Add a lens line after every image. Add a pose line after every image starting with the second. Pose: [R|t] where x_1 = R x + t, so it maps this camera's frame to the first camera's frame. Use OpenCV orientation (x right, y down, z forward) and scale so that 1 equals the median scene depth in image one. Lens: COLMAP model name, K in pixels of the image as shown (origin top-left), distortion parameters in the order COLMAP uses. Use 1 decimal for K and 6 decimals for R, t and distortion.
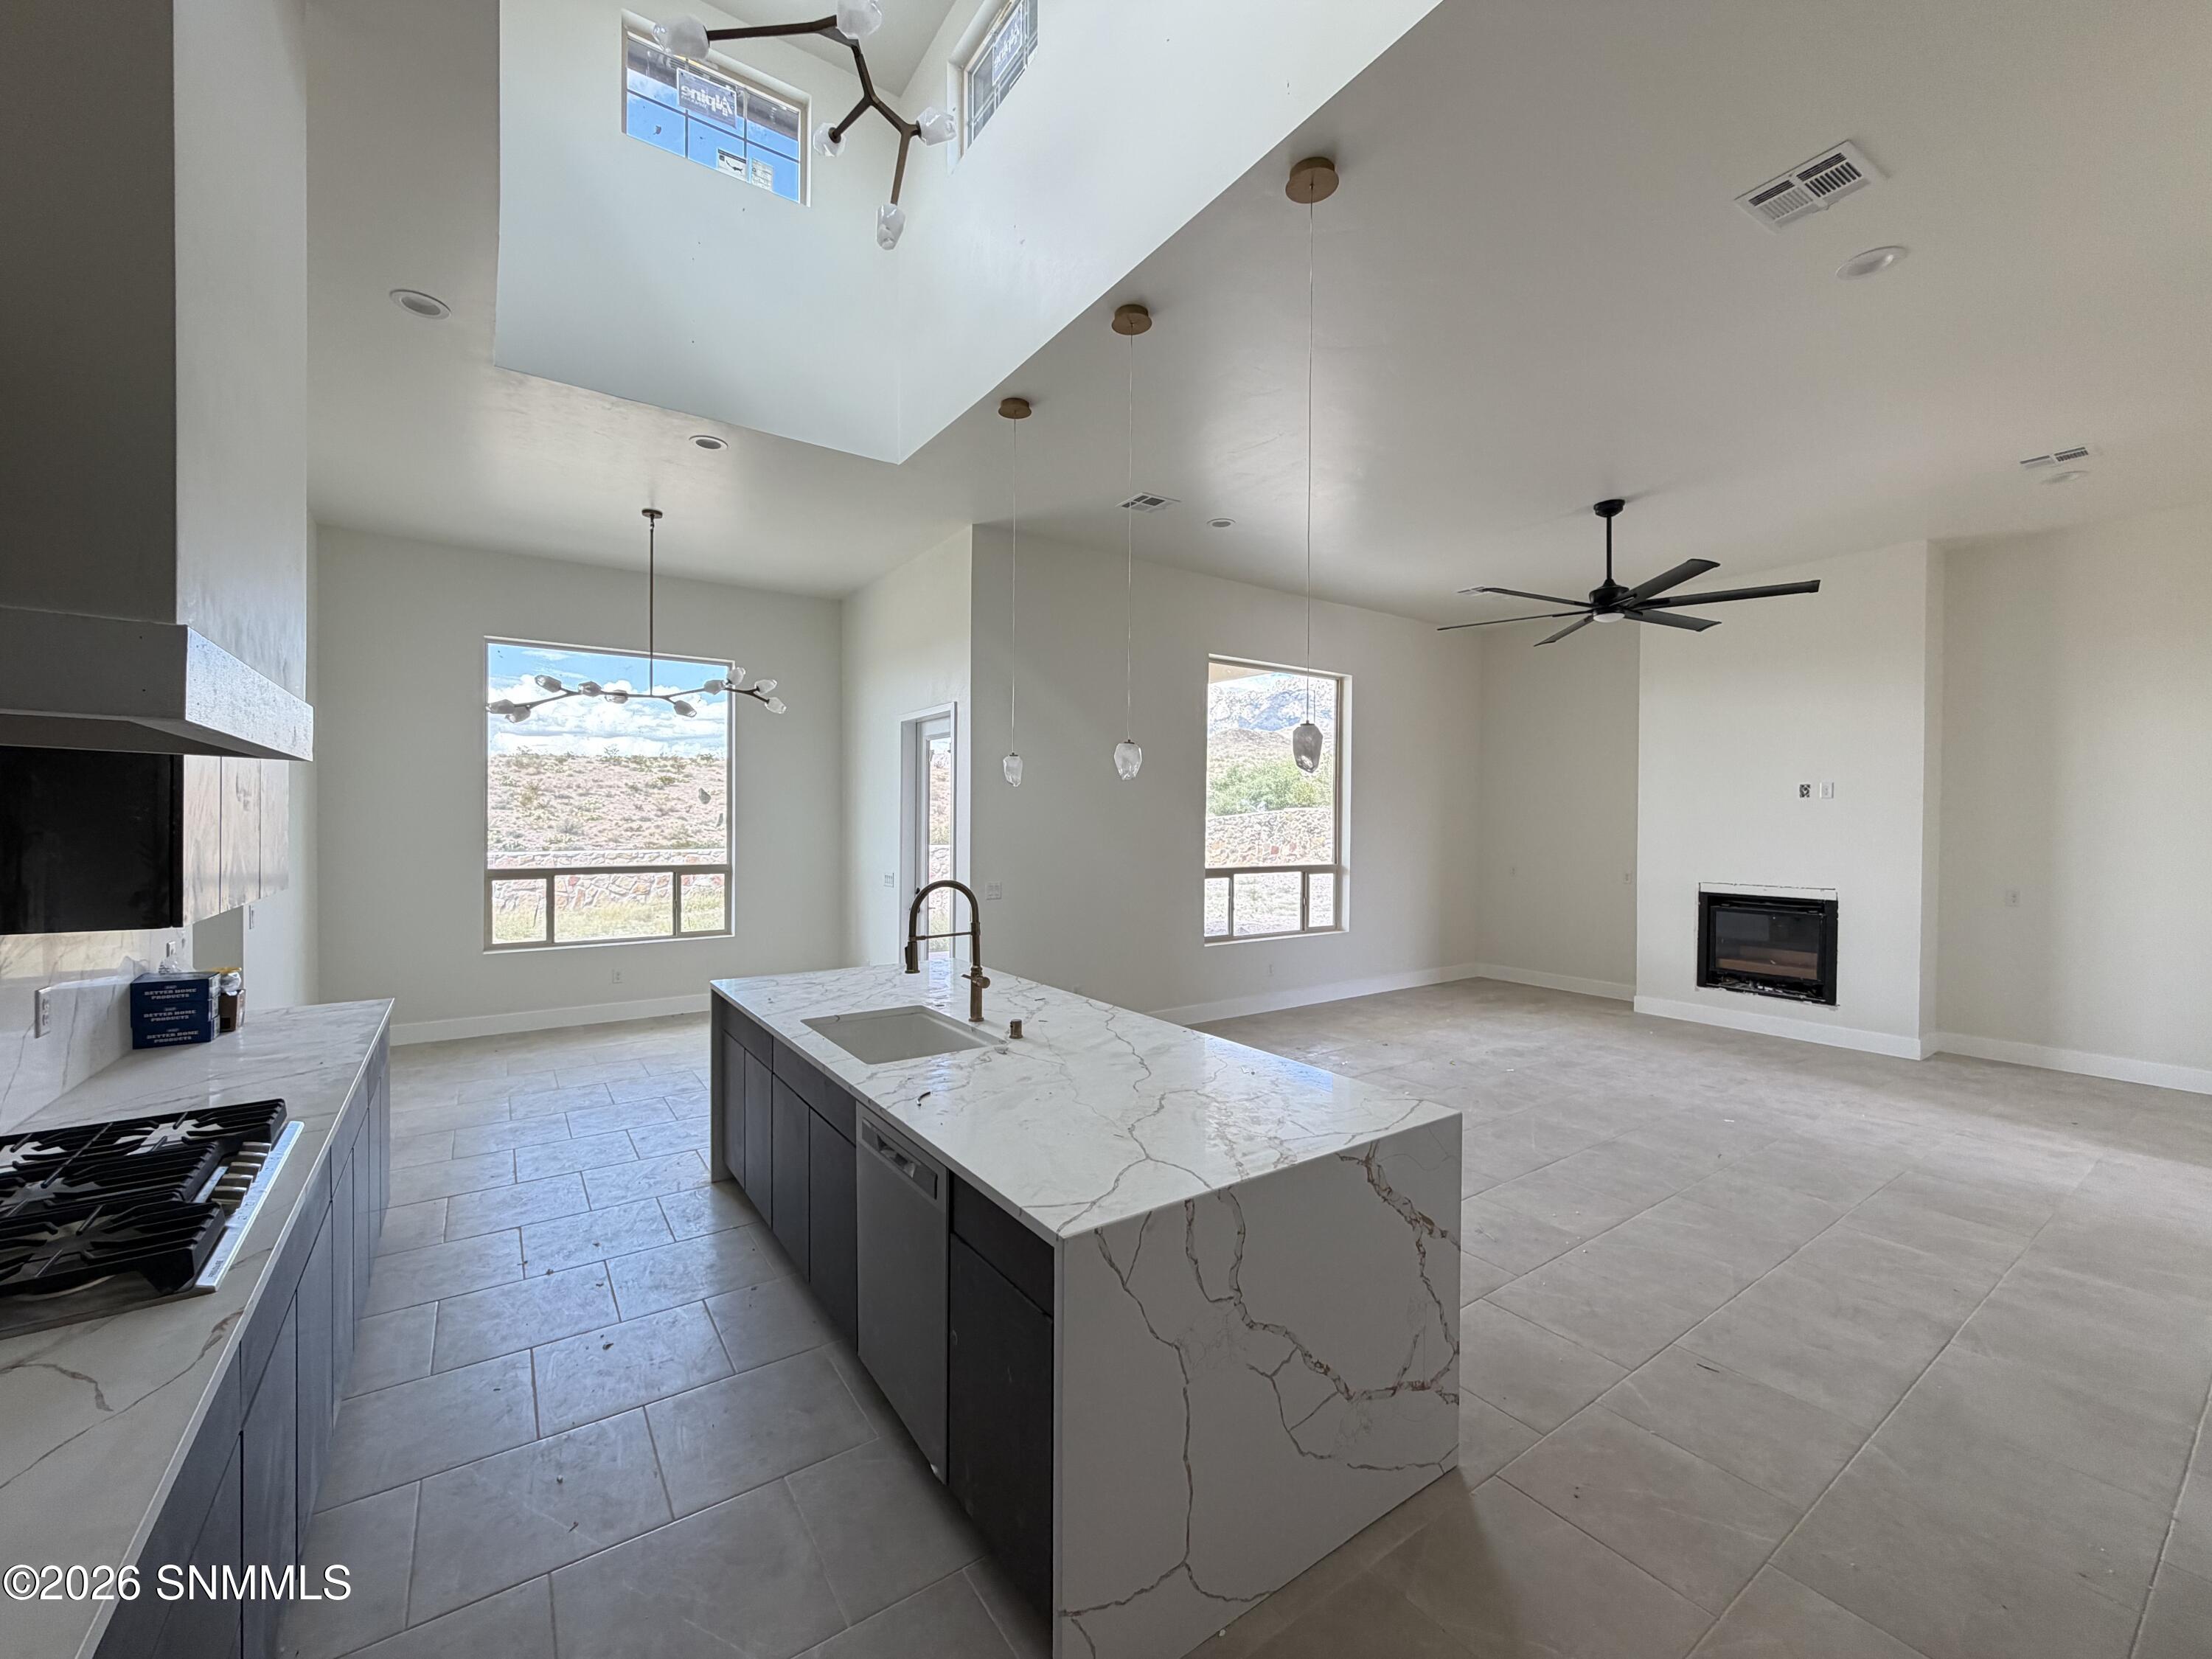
lens RADIAL K [[884.7, 0, 1097.1], [0, 884.7, 826.5], [0, 0, 1]] dist [0.000631, 0.000122]
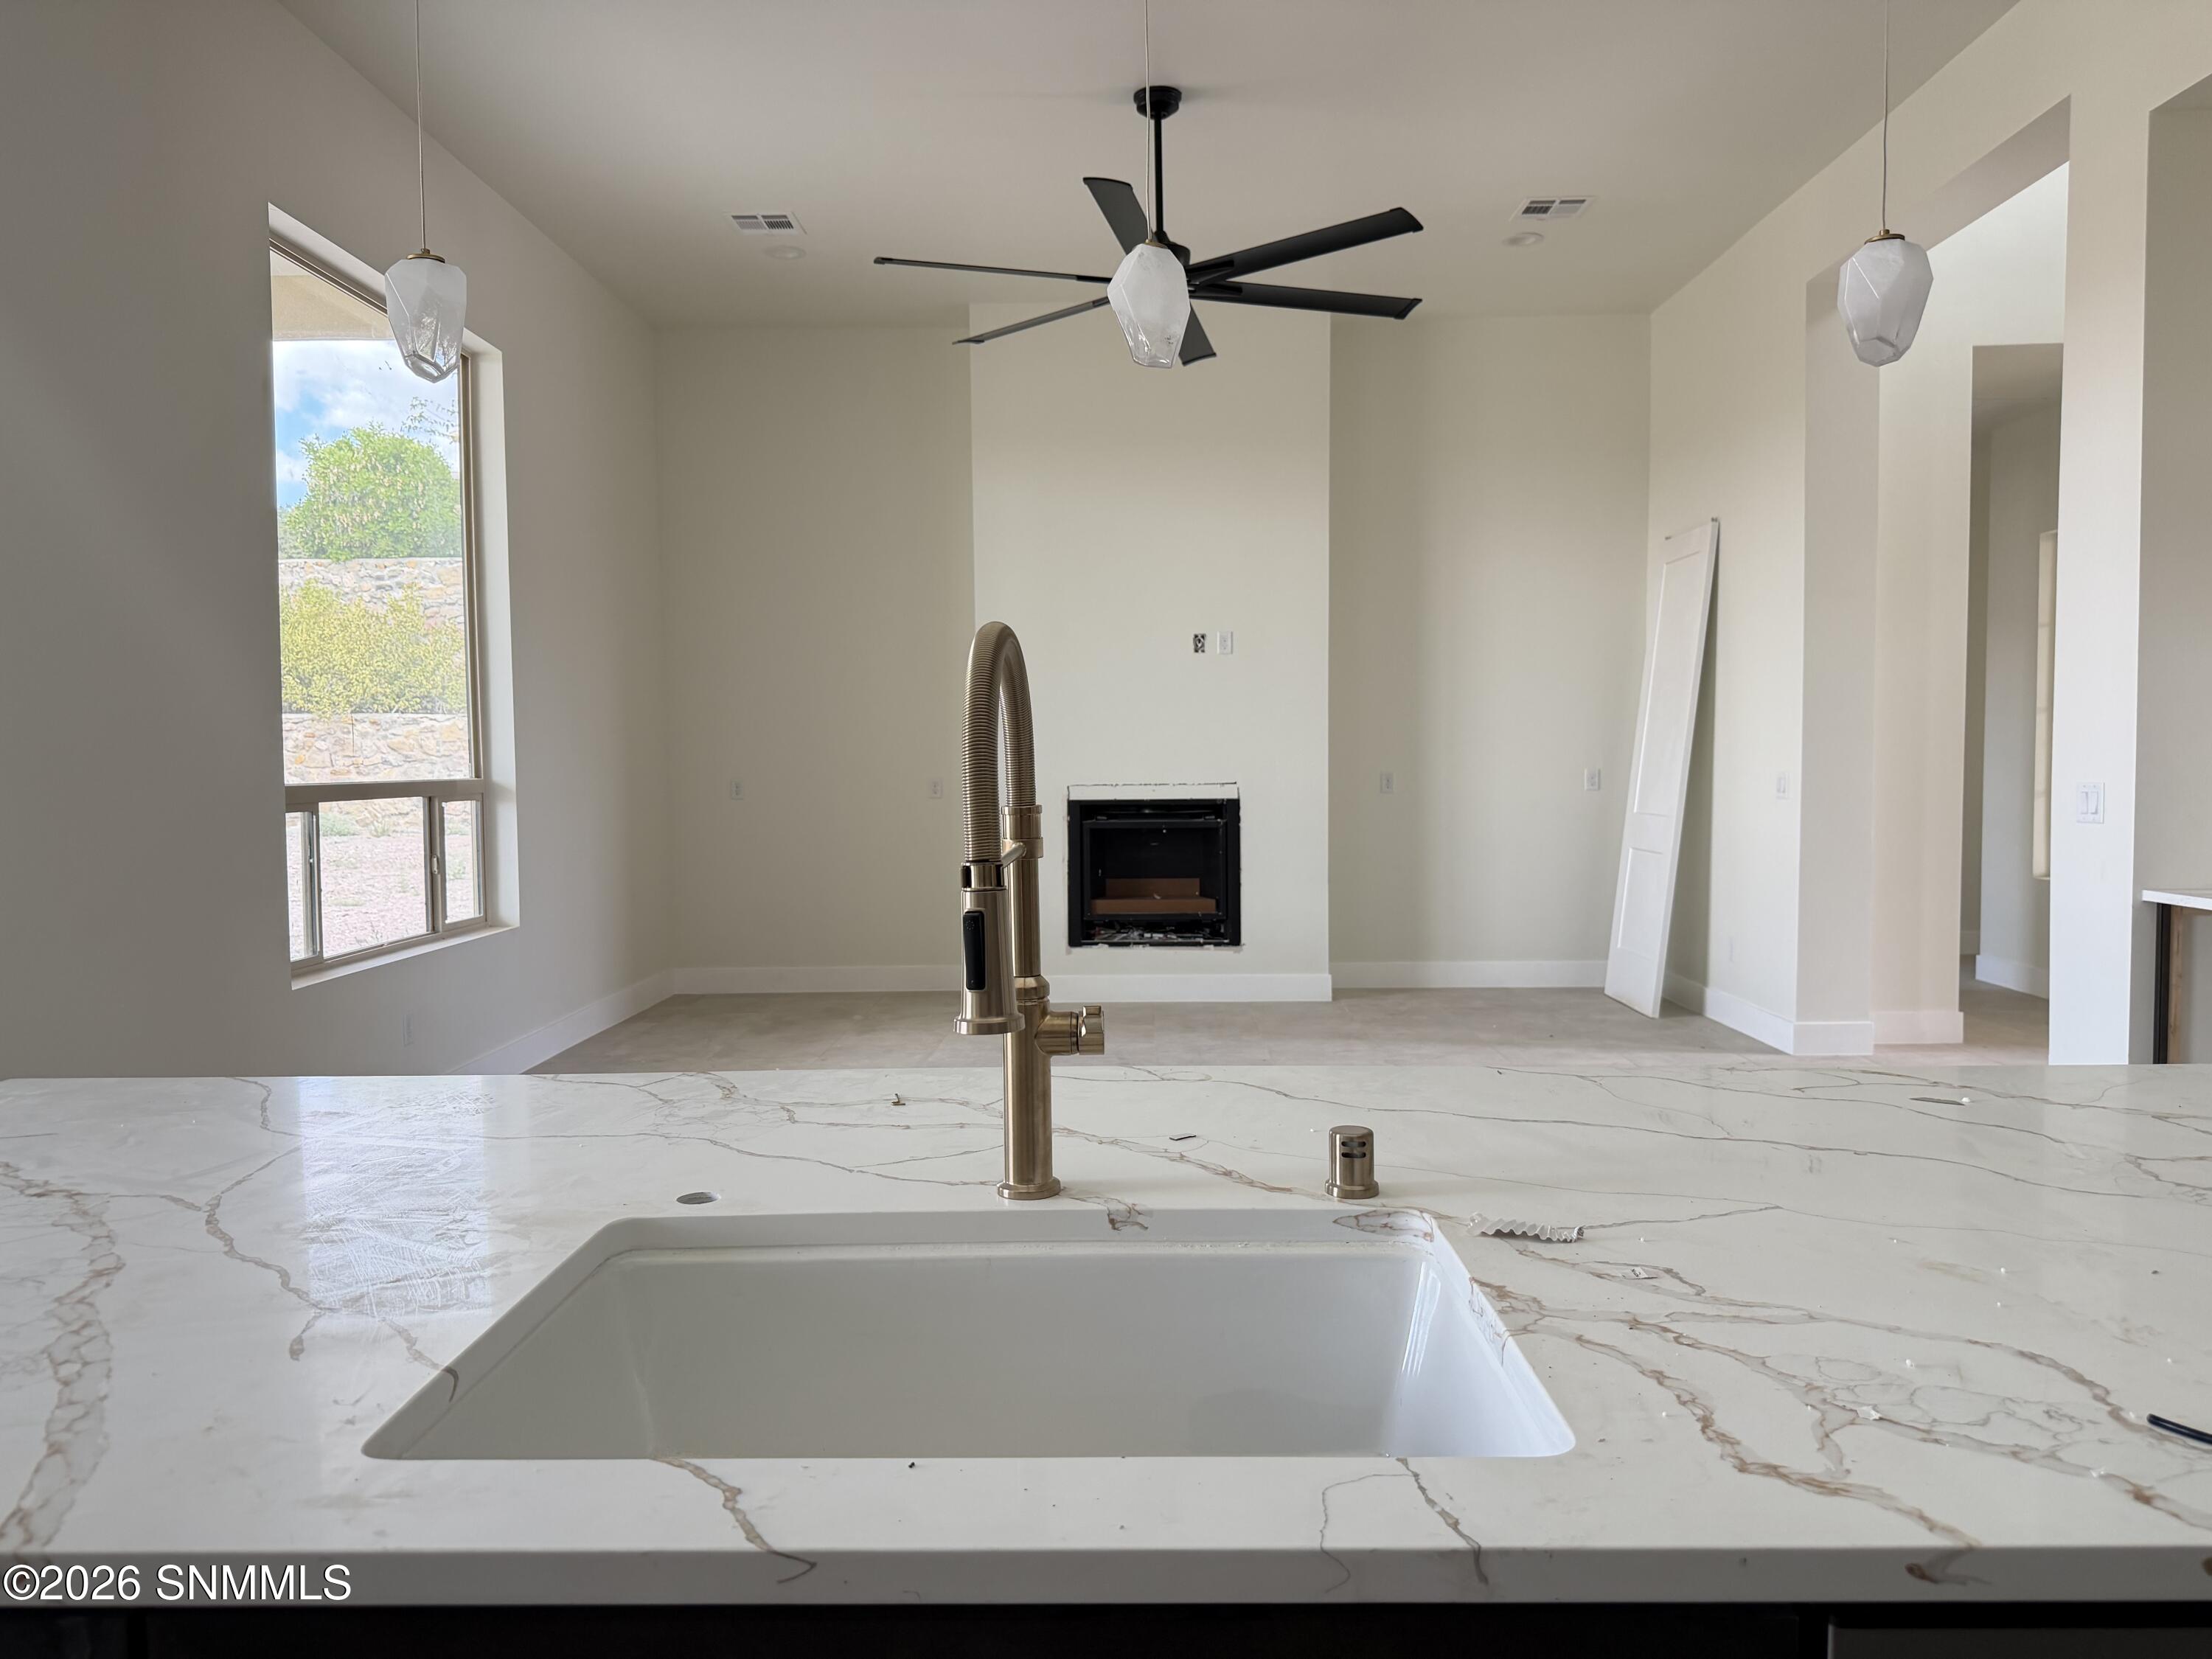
lens RADIAL K [[1551.2, 0, 1108.1], [0, 1551.2, 834.8], [0, 0, 1]] dist [0.101766, -0.141275]
pose [[0.583499, -0.054352, 0.810293, -0.343423], [0.022097, 0.998451, 0.051061, 0.068095], [-0.811813, -0.011889, 0.583796, 0.519636]]
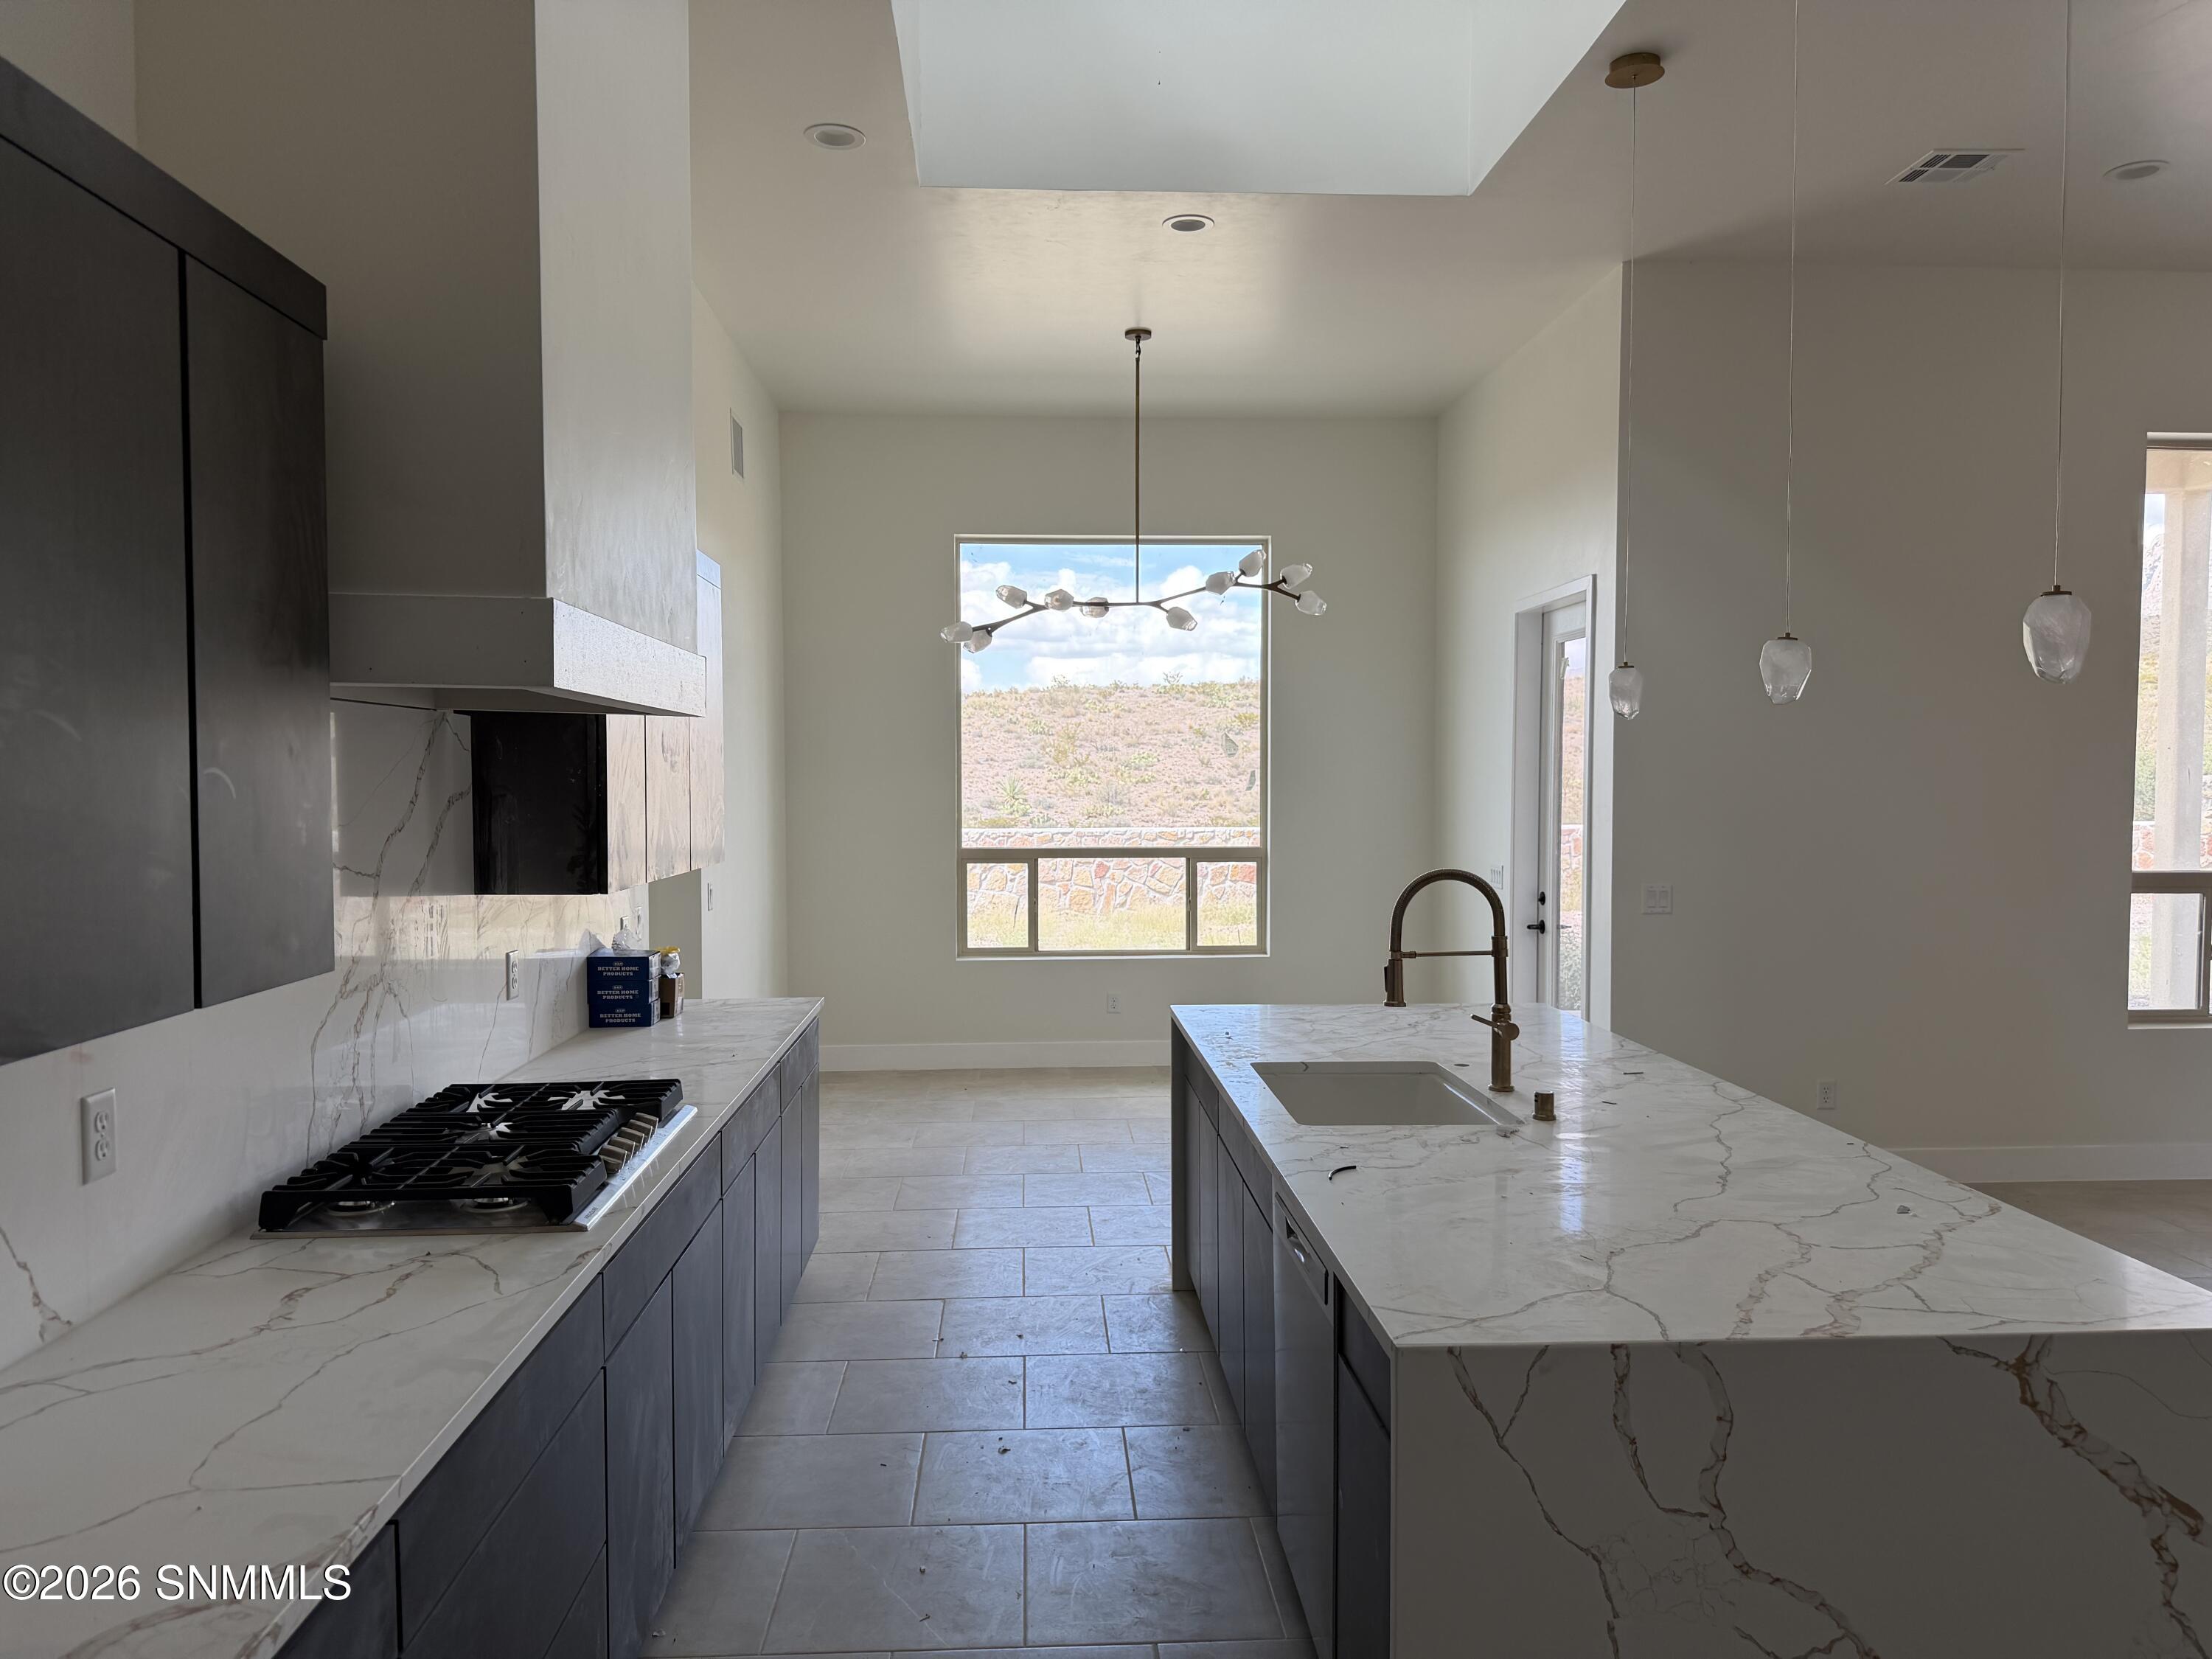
lens RADIAL K [[1551.2, 0, 1108.1], [0, 1551.2, 834.8], [0, 0, 1]] dist [0.101766, -0.141275]
pose [[0.852825, 0.012003, -0.522058, 0.149822], [0.002490, 0.999631, 0.027050, 0.002485], [0.522190, -0.024369, 0.852481, -0.076258]]
